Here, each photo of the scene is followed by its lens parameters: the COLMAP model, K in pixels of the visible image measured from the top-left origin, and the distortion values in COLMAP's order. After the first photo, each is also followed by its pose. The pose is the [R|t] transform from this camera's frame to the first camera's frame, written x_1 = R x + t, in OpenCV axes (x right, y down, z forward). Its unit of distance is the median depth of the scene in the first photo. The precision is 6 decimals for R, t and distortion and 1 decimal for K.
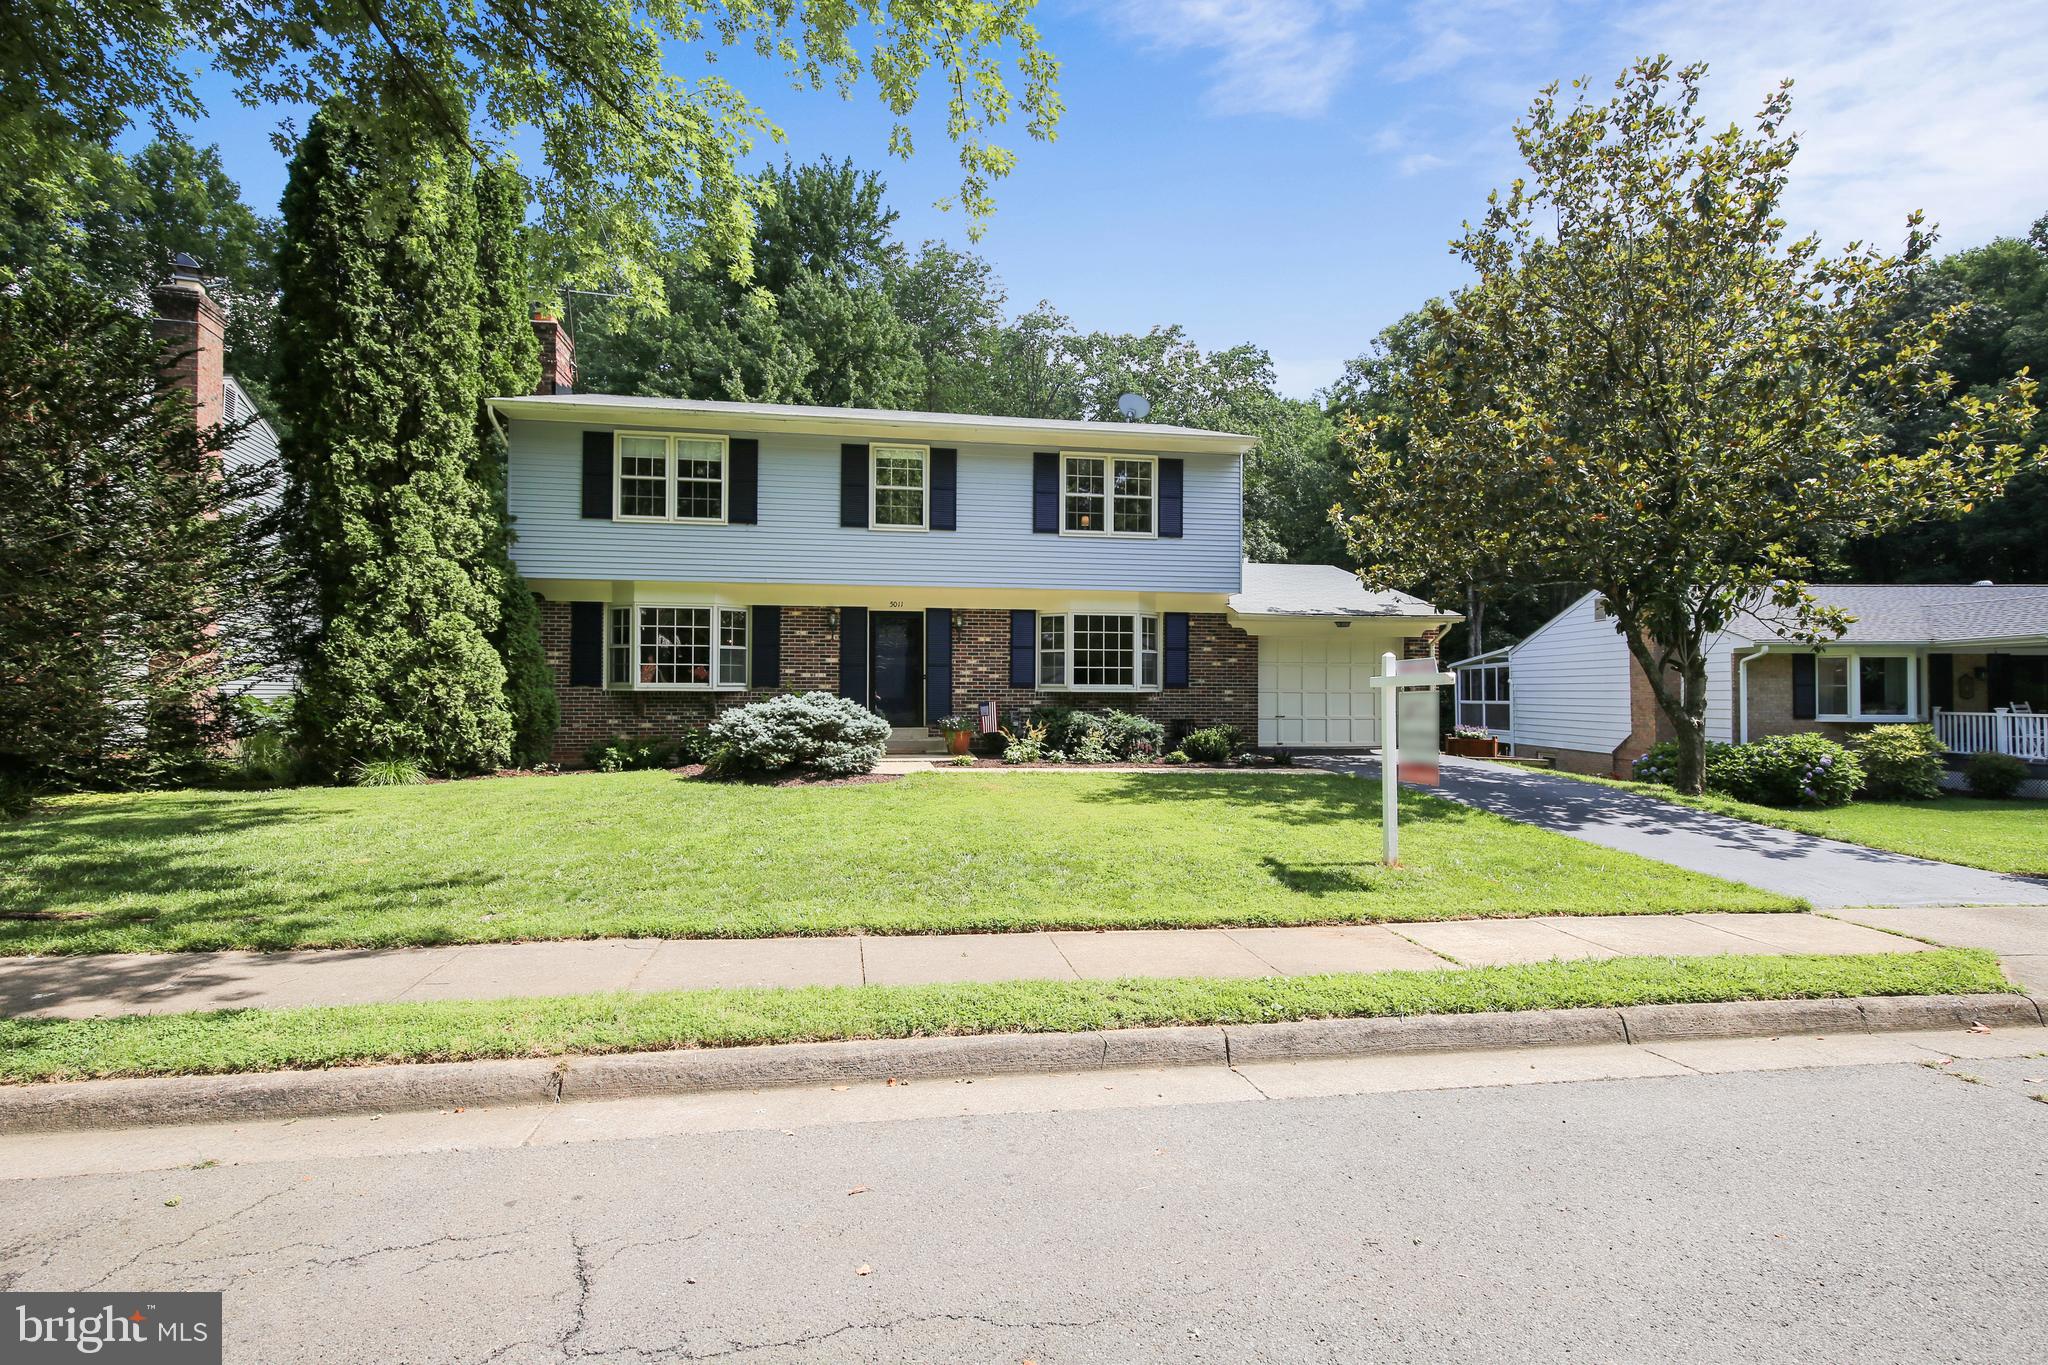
lens RADIAL K [[940.8, 0, 1057.2], [0, 940.8, 676.0], [0, 0, 1]] dist [-0.001153, -0.000262]
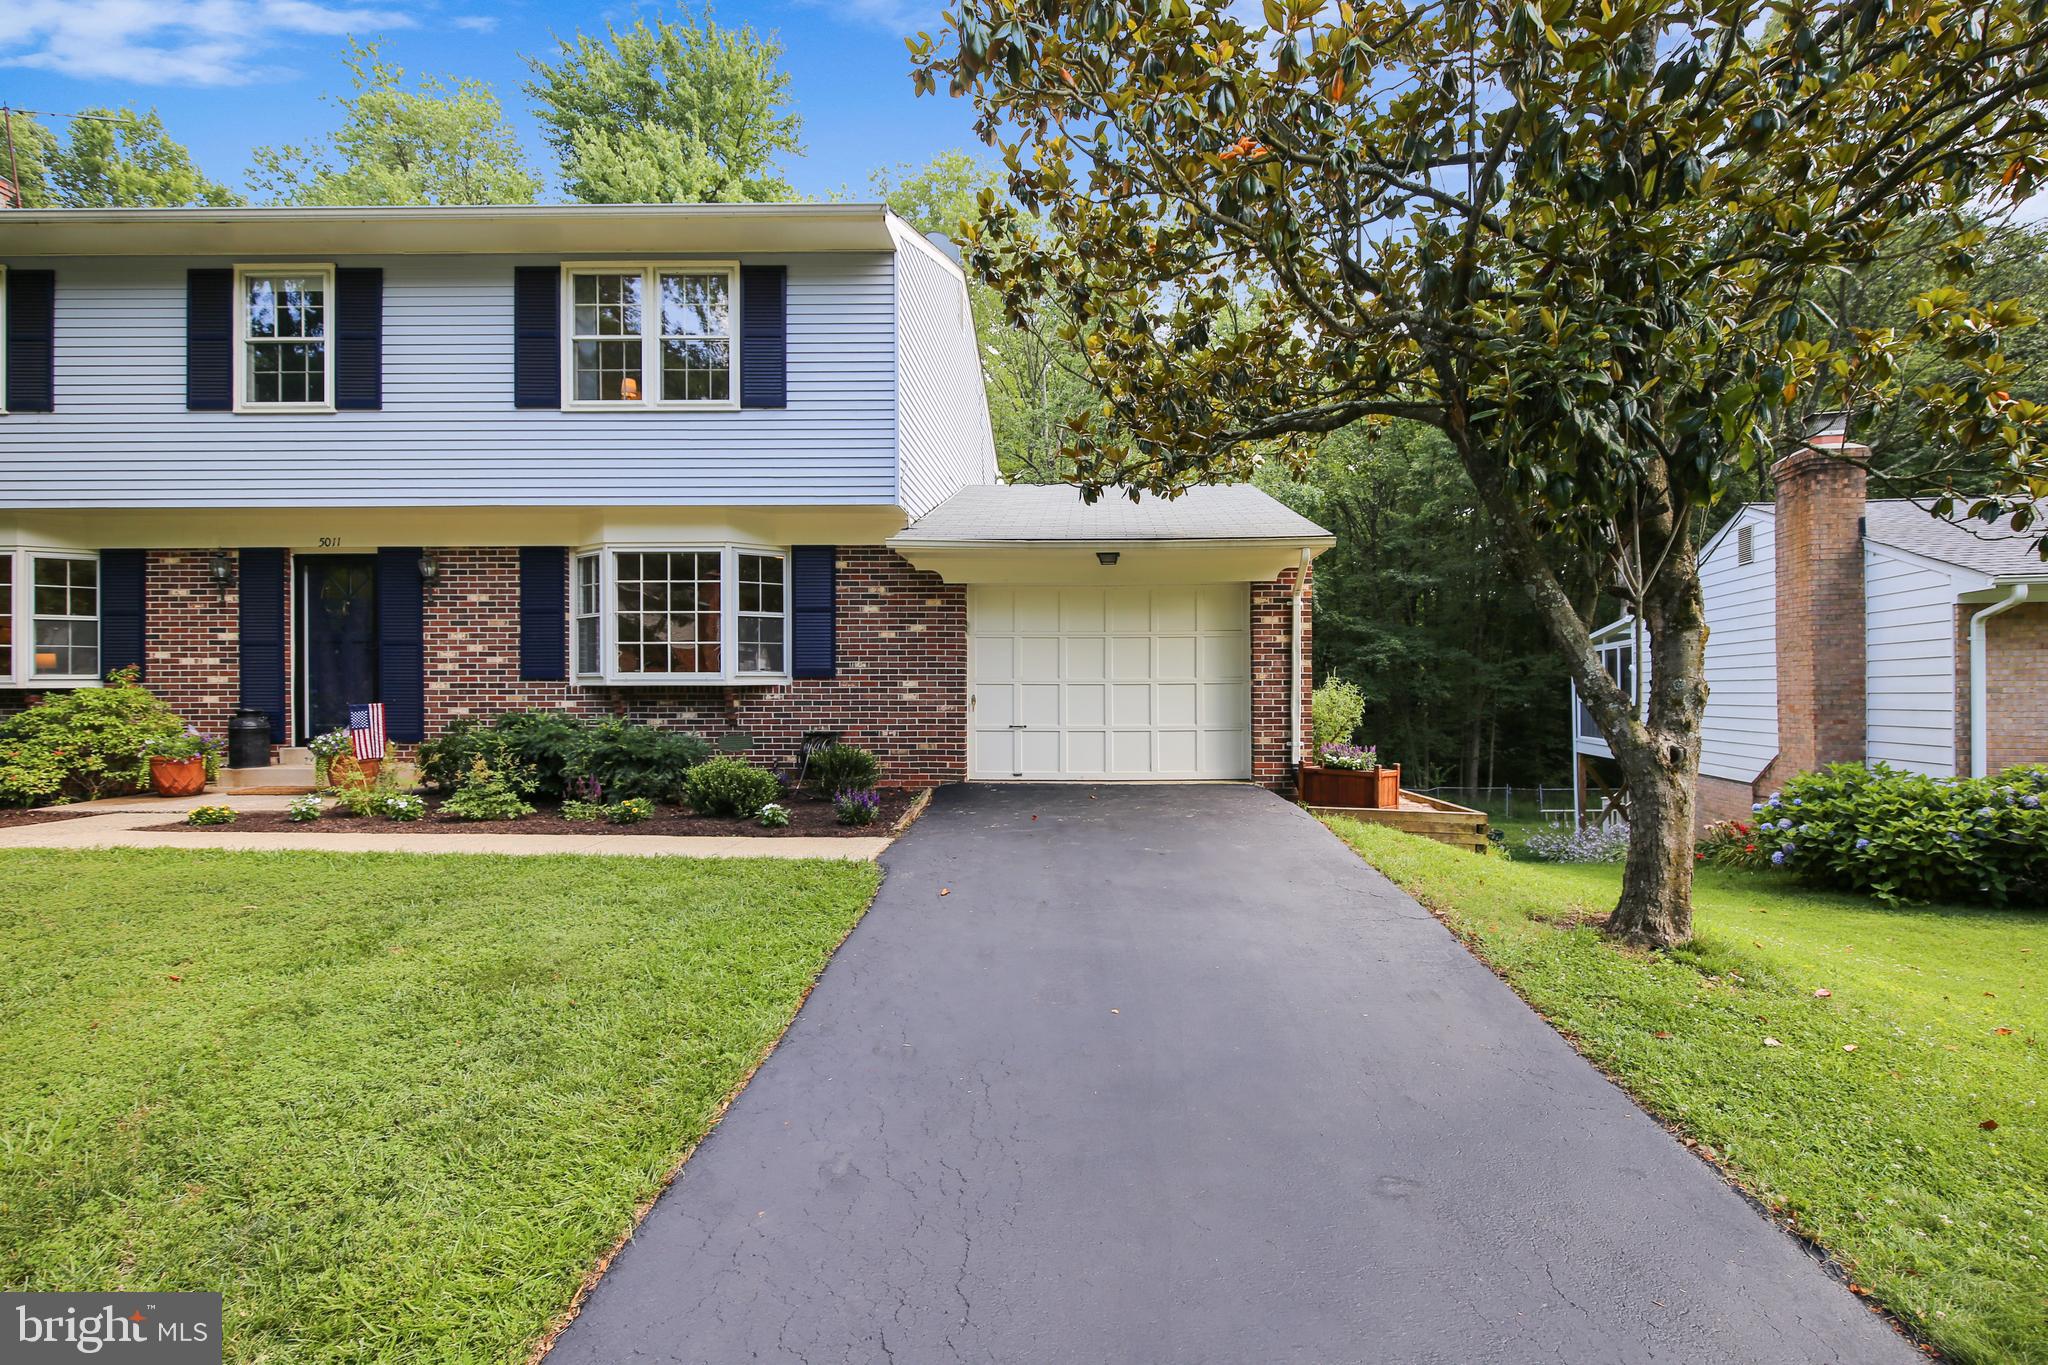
lens RADIAL K [[967.0, 0, 1096.4], [0, 967.0, 690.5], [0, 0, 1]] dist [0.000400, -0.000028]
pose [[0.985040, -0.005426, -0.172242, 0.457516], [0.009914, 0.999633, 0.025211, 0.008544], [0.172042, -0.026542, 0.984732, 0.518810]]
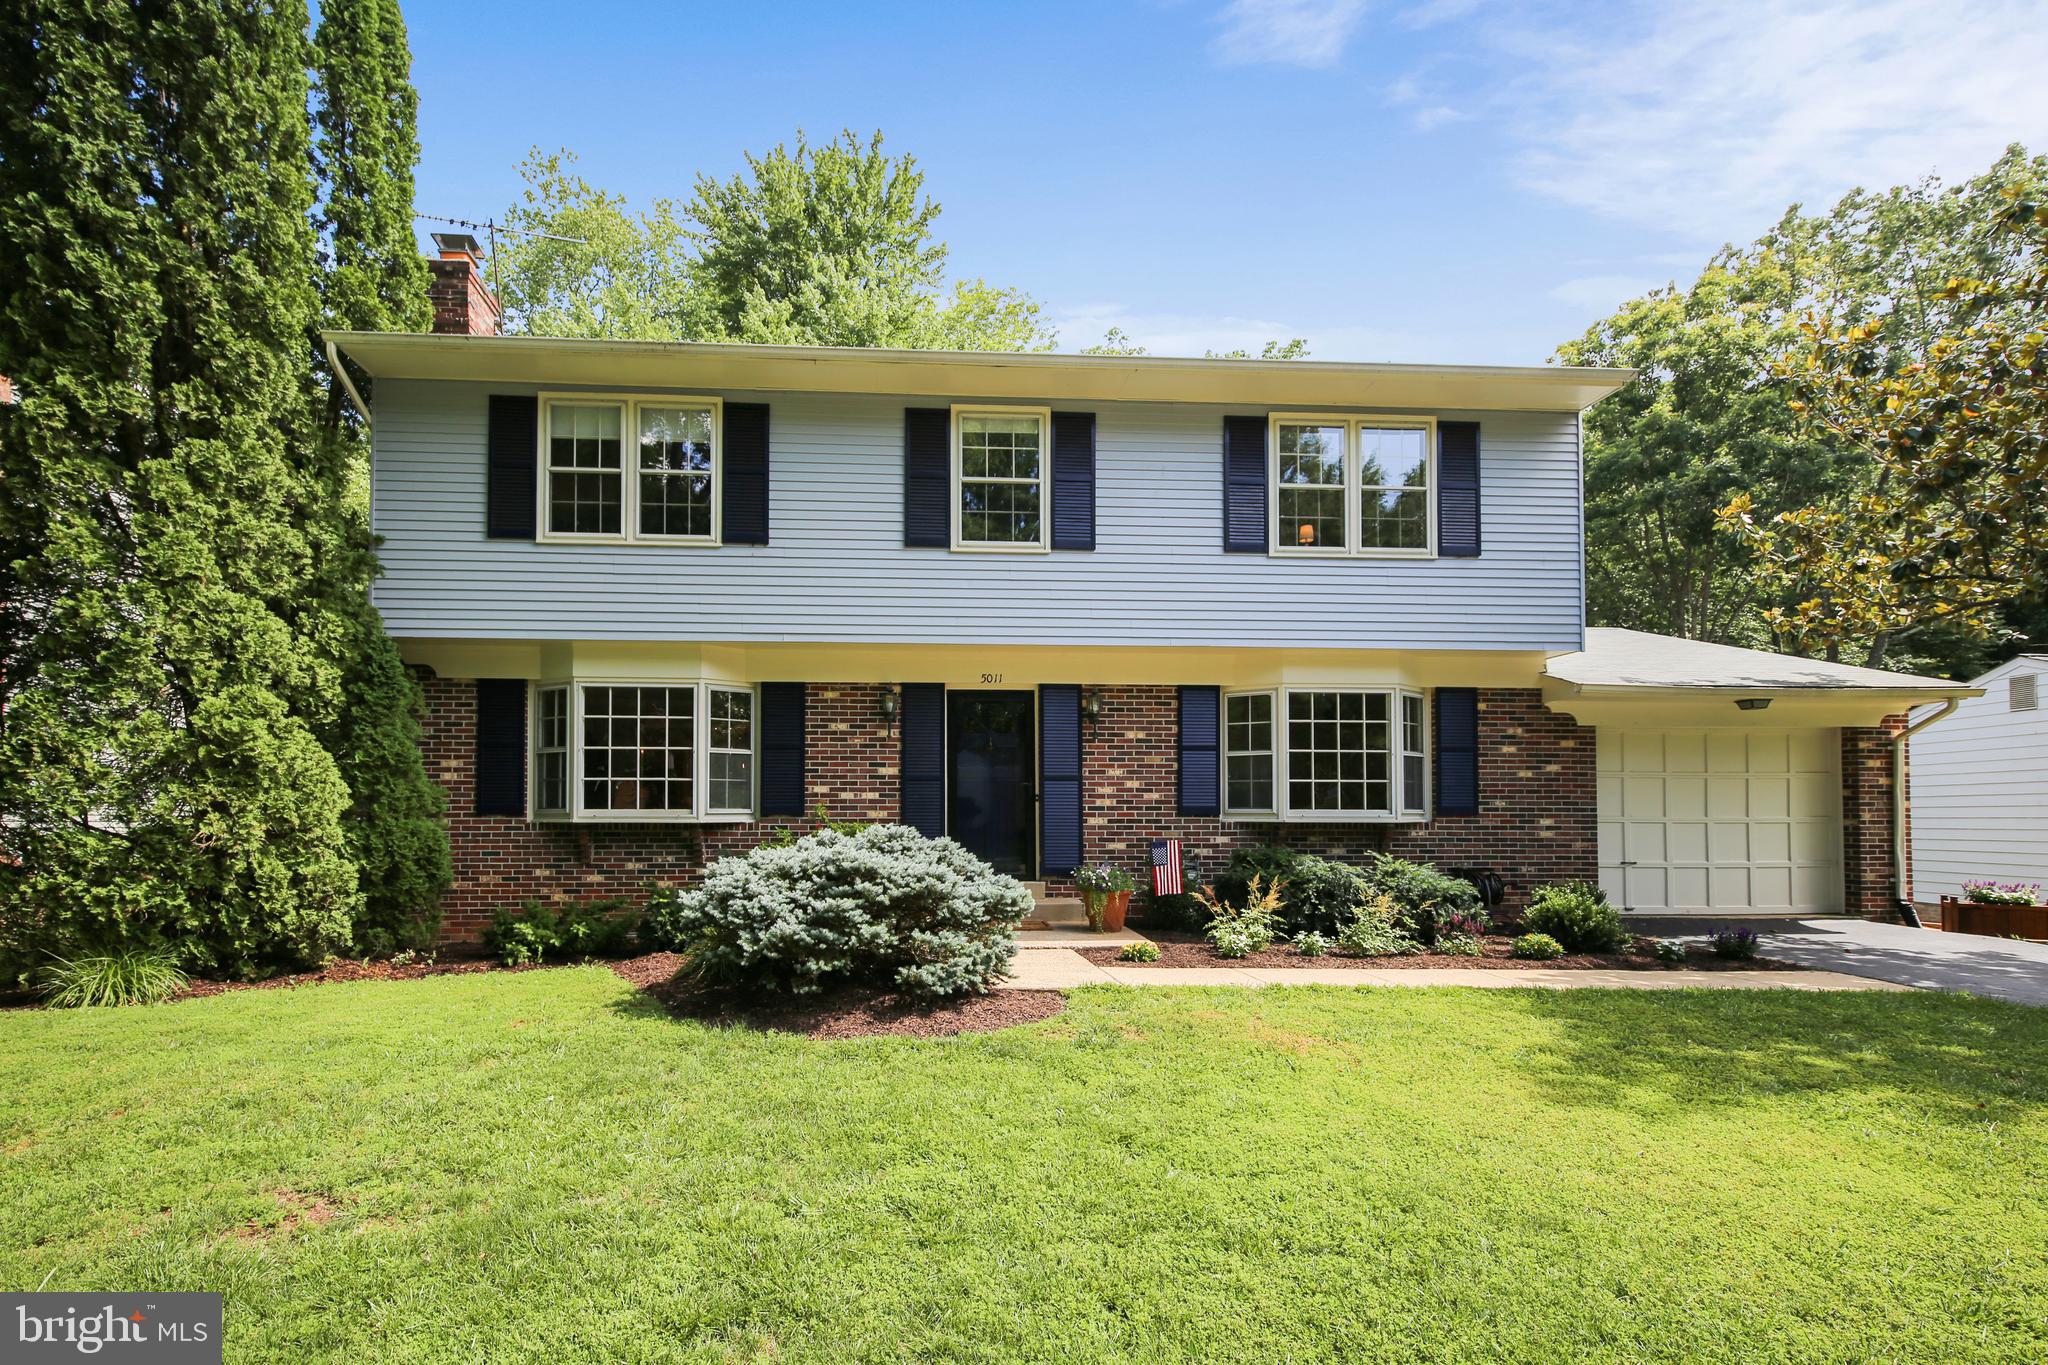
lens RADIAL K [[964.6, 0, 955.7], [0, 964.6, 796.1], [0, 0, 1]] dist [0.003522, 0.000105]
pose [[0.993880, -0.005248, -0.110341, -0.137840], [0.004444, 0.999962, -0.007531, 0.004545], [0.110376, 0.006994, 0.993865, 0.416637]]
